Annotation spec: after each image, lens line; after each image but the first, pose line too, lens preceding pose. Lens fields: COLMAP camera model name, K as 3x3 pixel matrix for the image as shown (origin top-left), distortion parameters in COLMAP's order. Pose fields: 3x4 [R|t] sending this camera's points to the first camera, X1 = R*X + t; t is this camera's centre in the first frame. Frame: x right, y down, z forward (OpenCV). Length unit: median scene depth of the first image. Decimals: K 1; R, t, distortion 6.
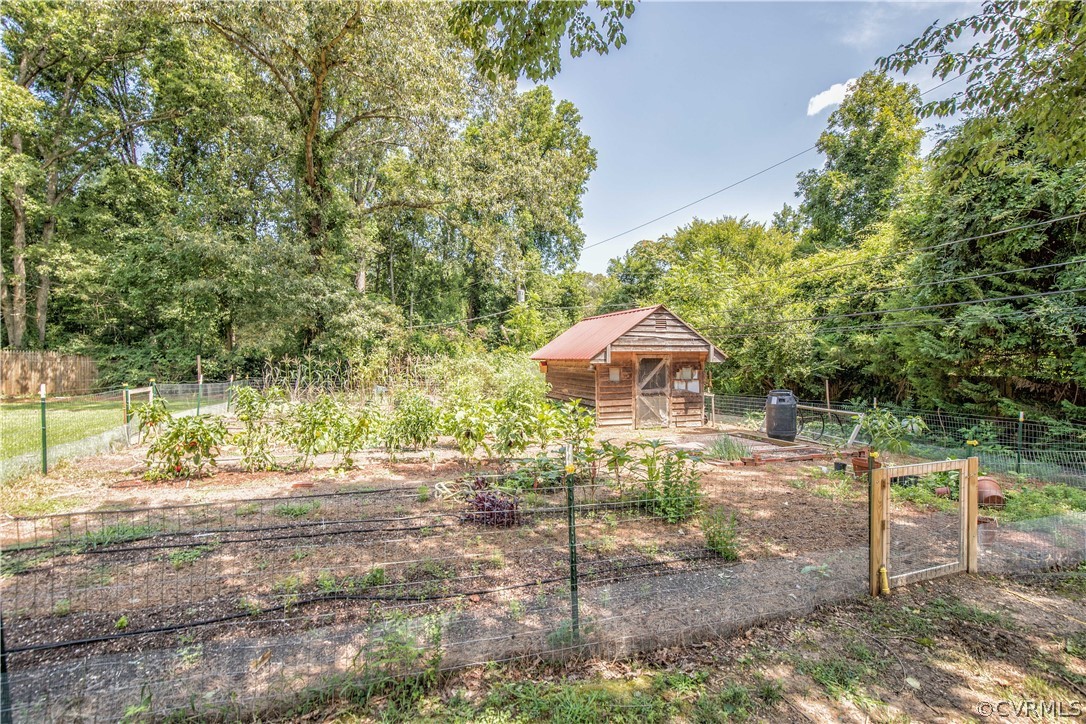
lens RADIAL K [[499.7, 0, 550.6], [0, 499.7, 368.2], [0, 0, 1]] dist [-0.028691, 0.000351]
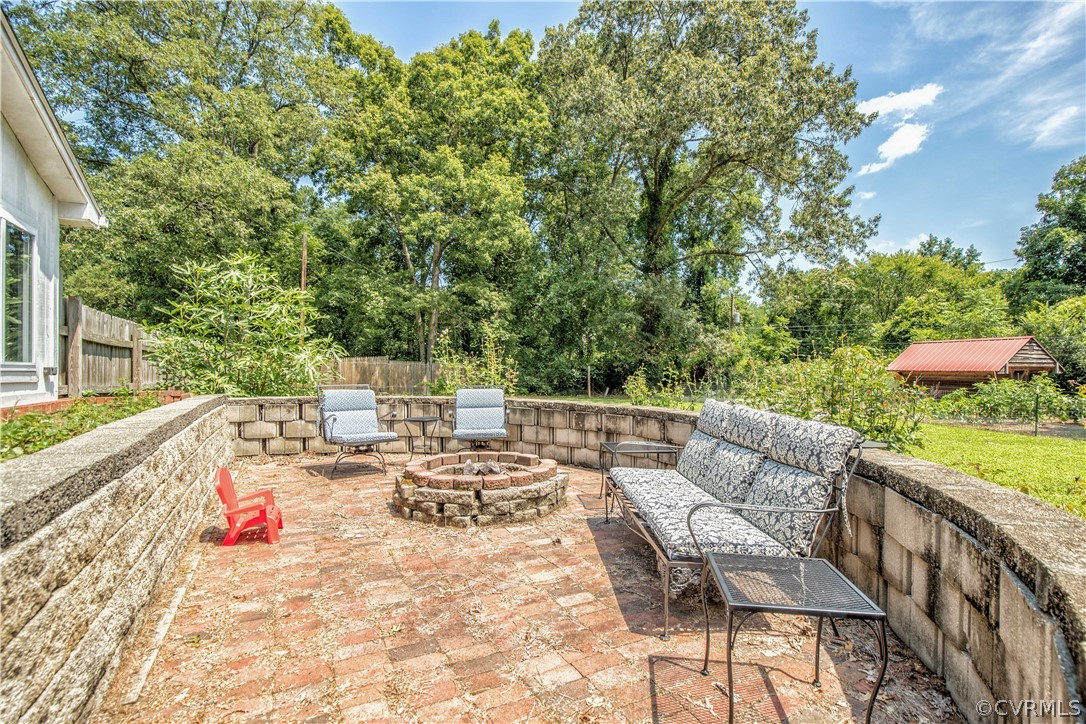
lens RADIAL K [[499.7, 0, 550.6], [0, 499.7, 368.2], [0, 0, 1]] dist [-0.028691, 0.000351]
pose [[0.997557, 0.007345, -0.069467, -1.067603], [-0.008691, 0.999780, -0.019101, 0.013802], [0.069311, 0.019658, 0.997401, -0.597159]]
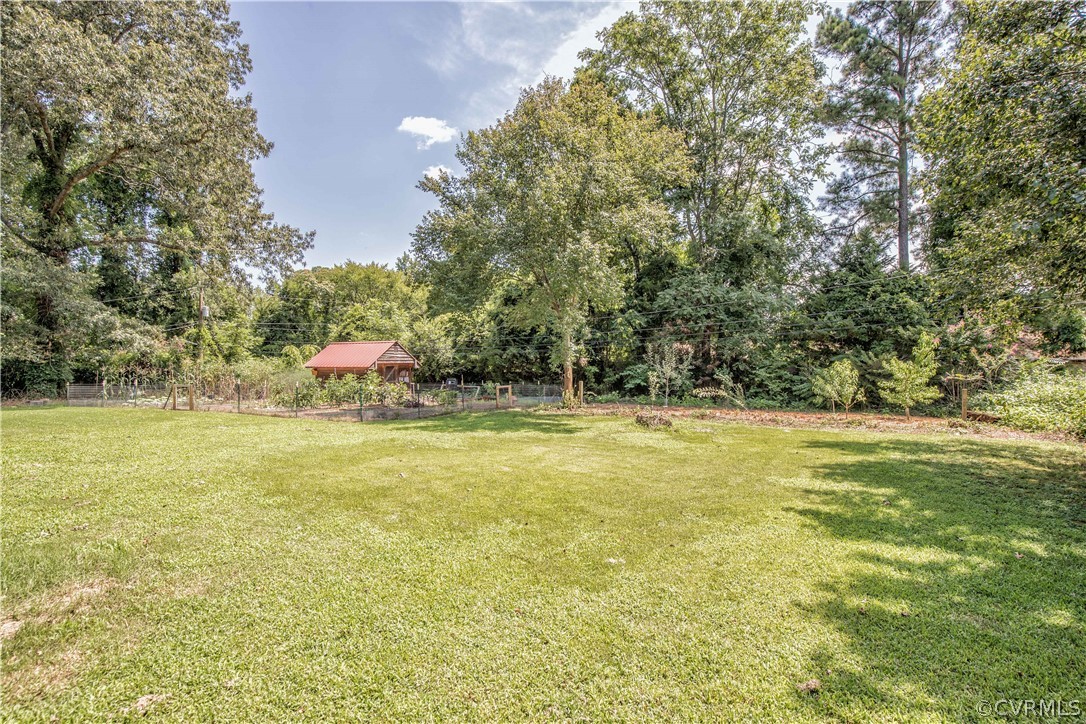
lens RADIAL K [[499.7, 0, 550.6], [0, 499.7, 368.2], [0, 0, 1]] dist [-0.028691, 0.000351]
pose [[0.706569, -0.011923, 0.707544, -0.763228], [0.017902, 0.999839, -0.001029, 0.002950], [-0.707418, 0.013393, 0.706669, -0.899601]]
